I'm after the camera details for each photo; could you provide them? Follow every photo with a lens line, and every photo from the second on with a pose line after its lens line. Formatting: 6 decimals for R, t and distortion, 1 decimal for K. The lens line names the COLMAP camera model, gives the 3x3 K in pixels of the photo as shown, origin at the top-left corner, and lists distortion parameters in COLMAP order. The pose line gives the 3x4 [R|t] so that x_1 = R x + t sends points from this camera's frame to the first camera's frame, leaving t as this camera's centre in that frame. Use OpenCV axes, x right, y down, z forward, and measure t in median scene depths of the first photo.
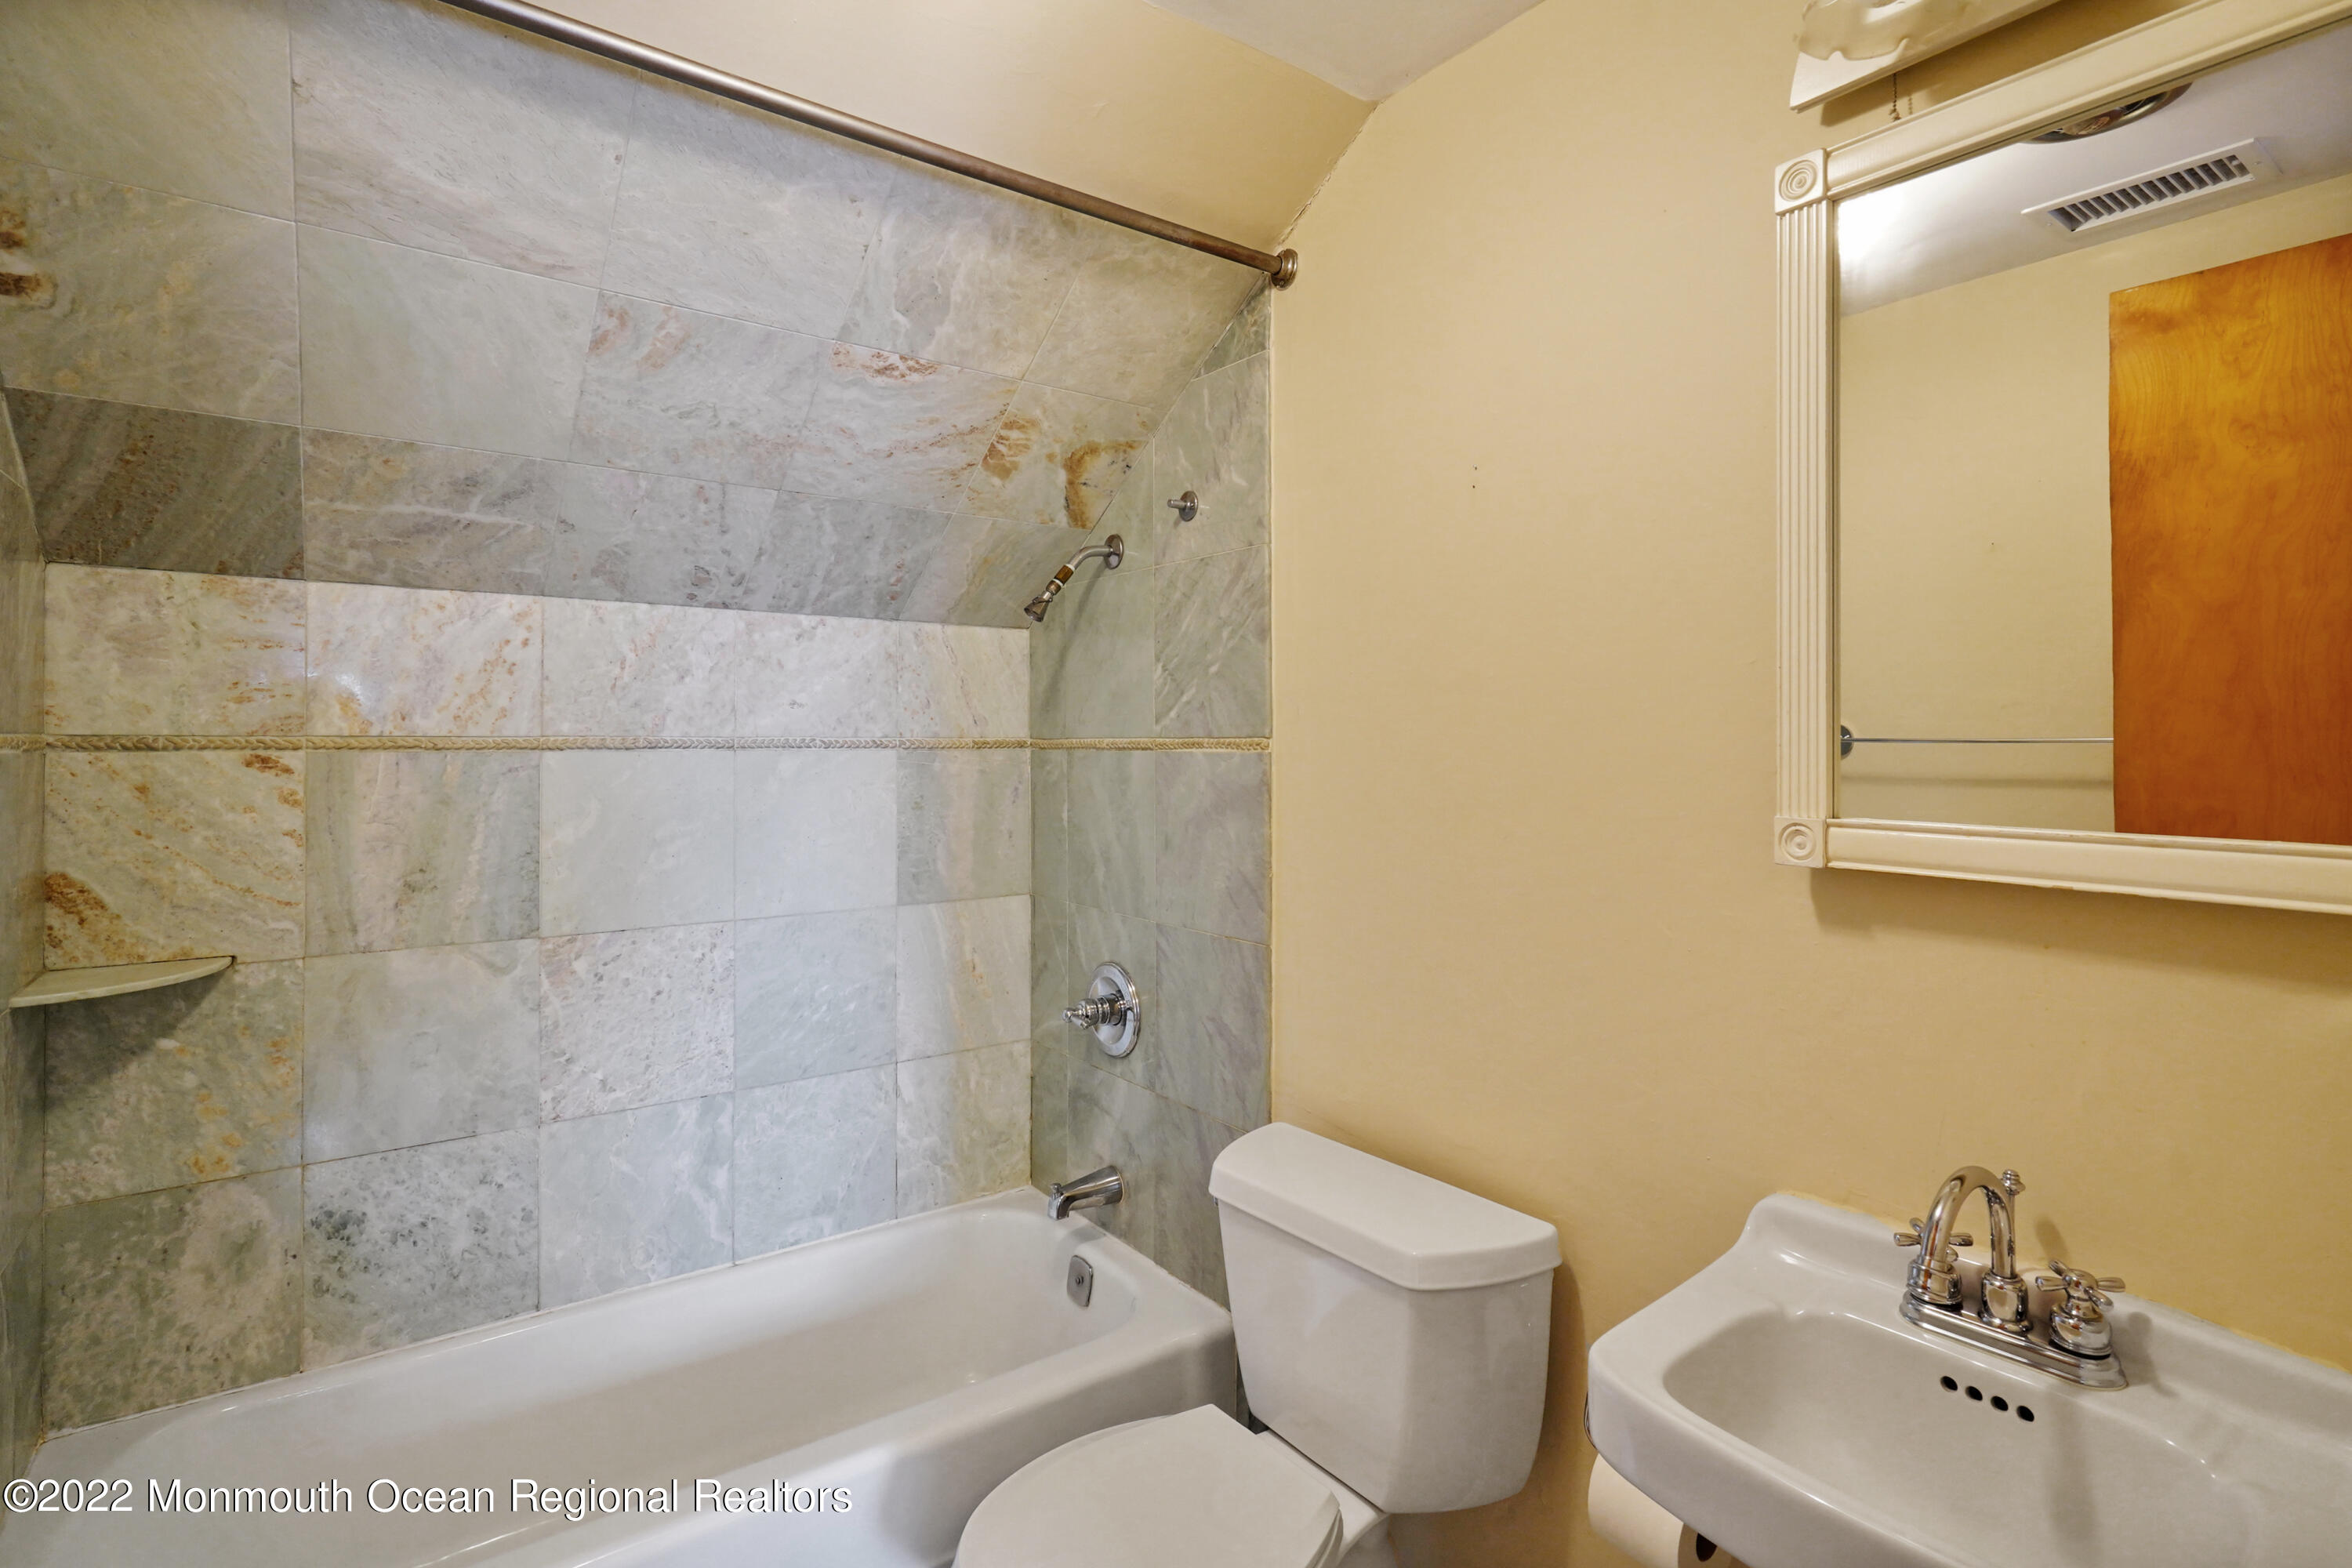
lens RADIAL K [[1112.2, 0, 1182.1], [0, 1112.2, 742.9], [0, 0, 1]] dist [0.001483, 0.000286]
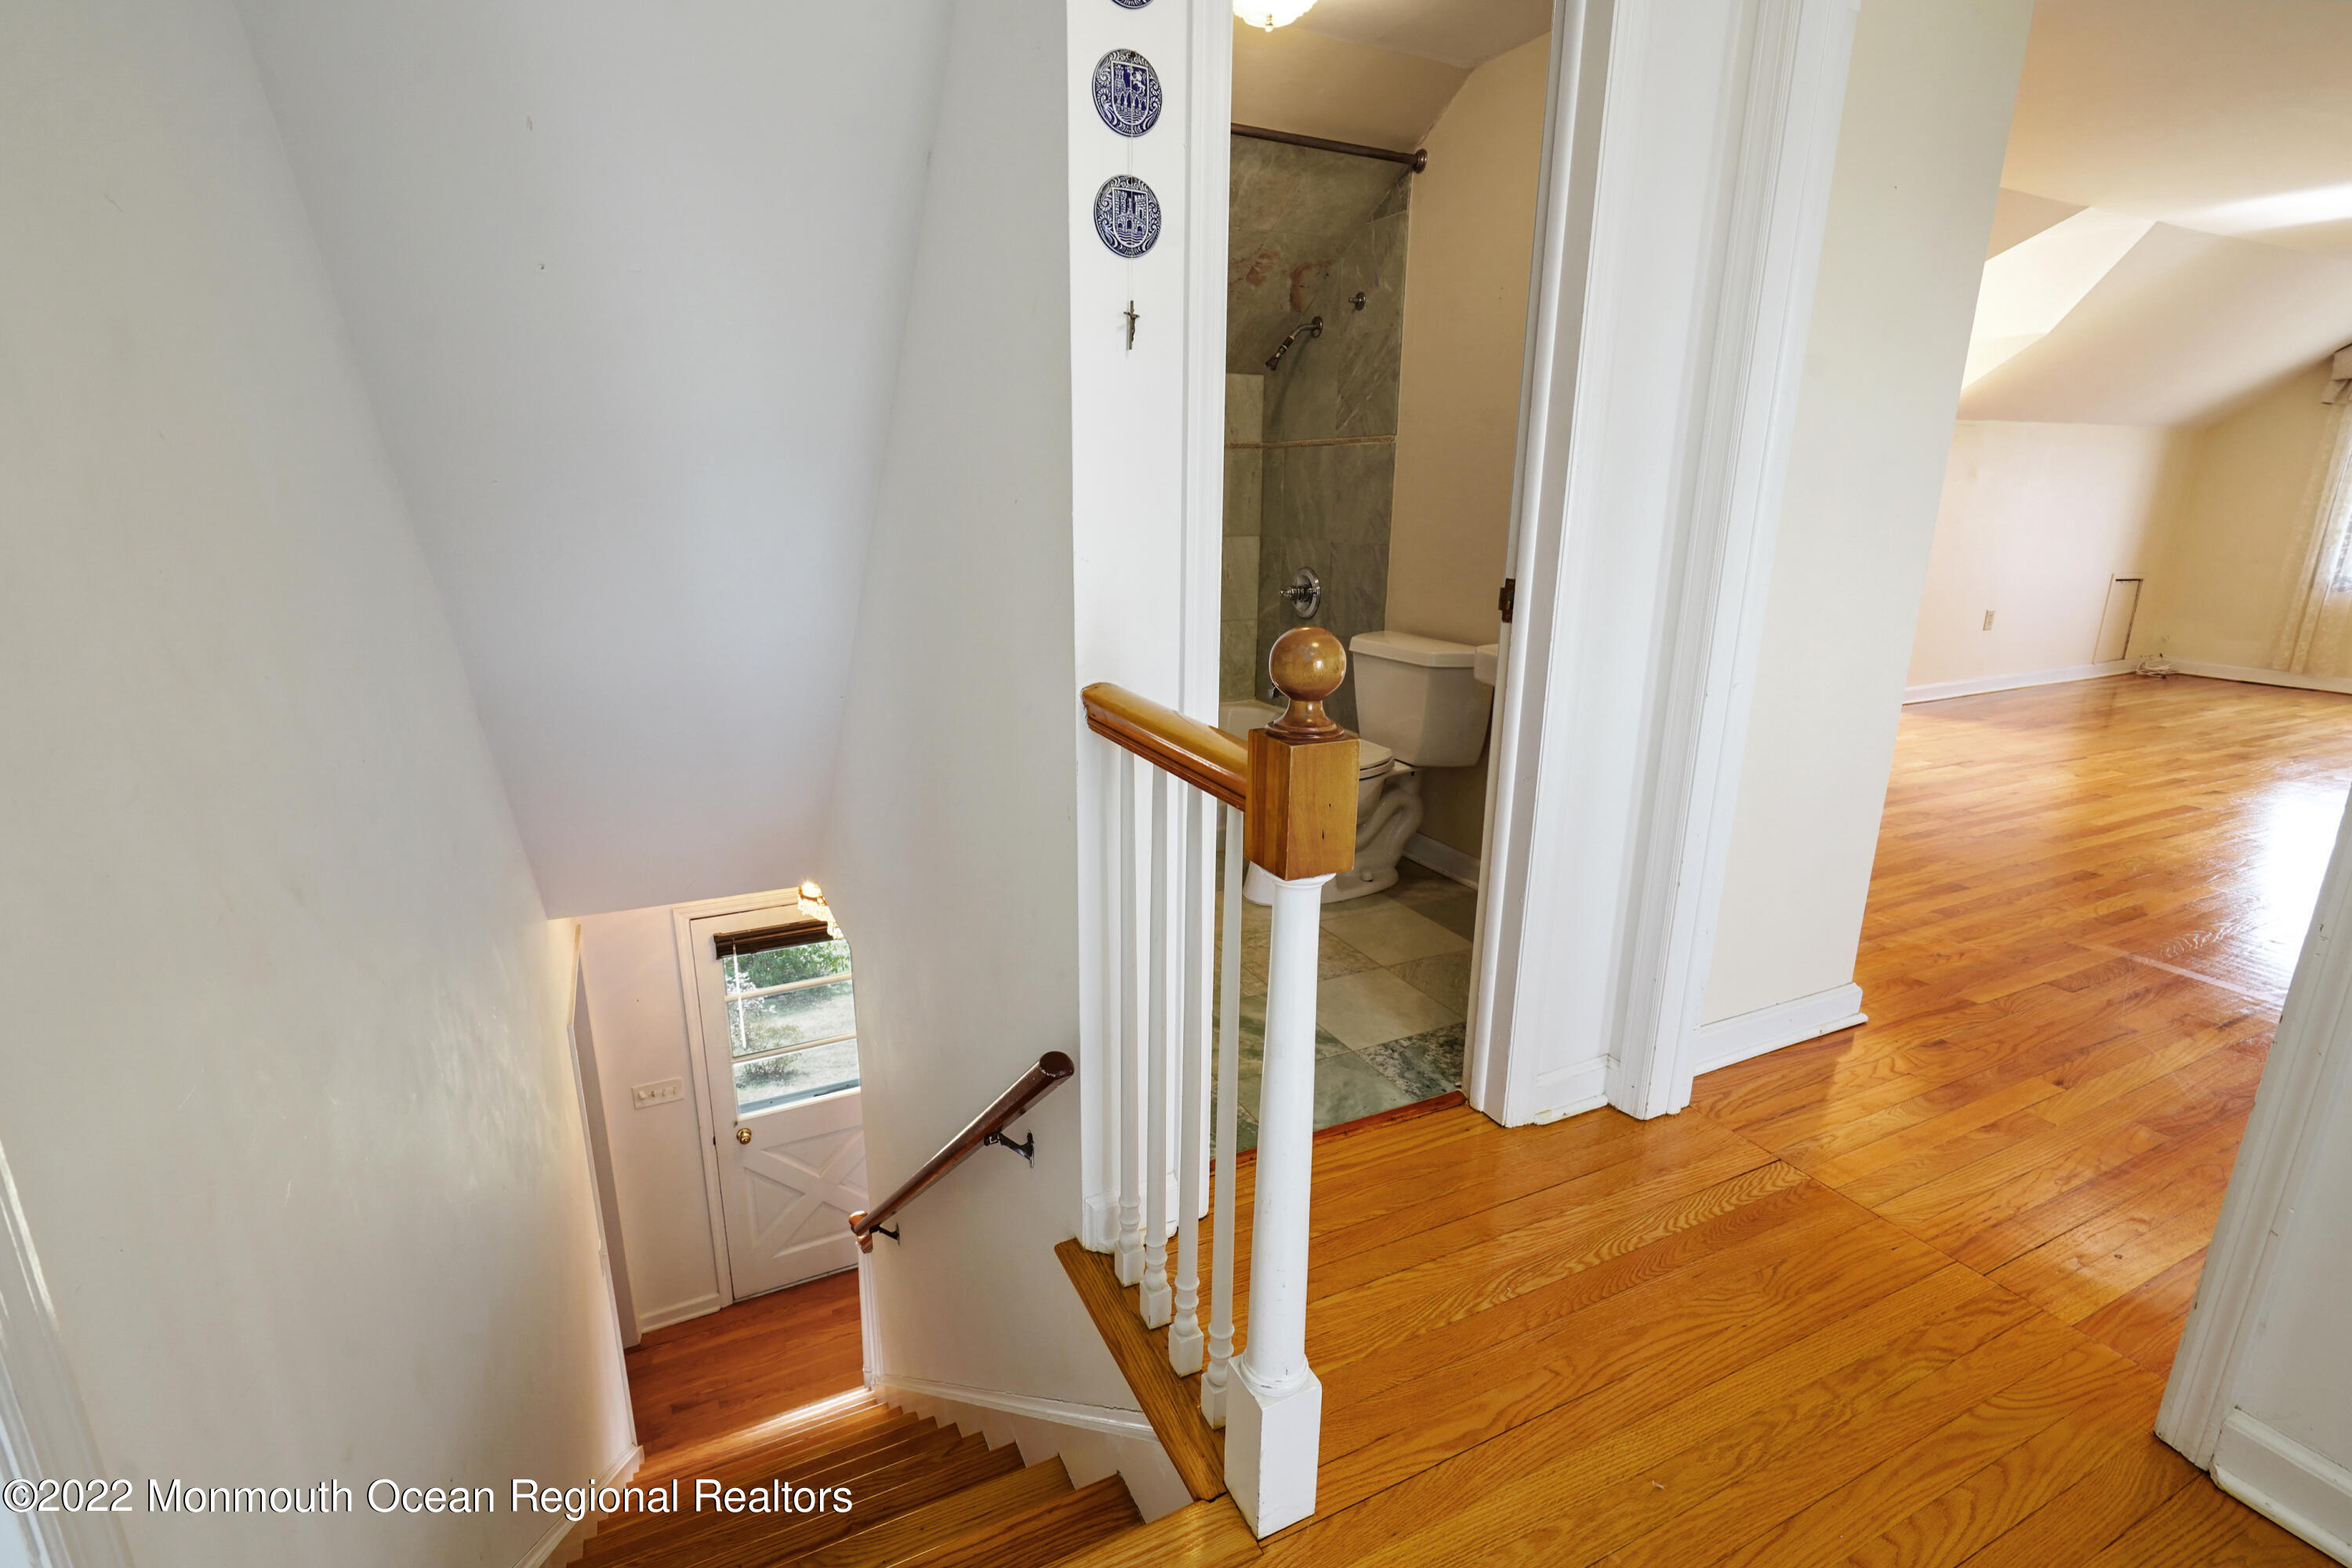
lens RADIAL K [[1075.1, 0, 1177.9], [0, 1075.1, 776.6], [0, 0, 1]] dist [0.001782, -0.000429]
pose [[0.985279, 0.053722, -0.162296, 0.037627], [-0.010771, 0.966963, 0.254688, 0.086075], [0.170616, -0.249190, 0.953307, -0.861261]]
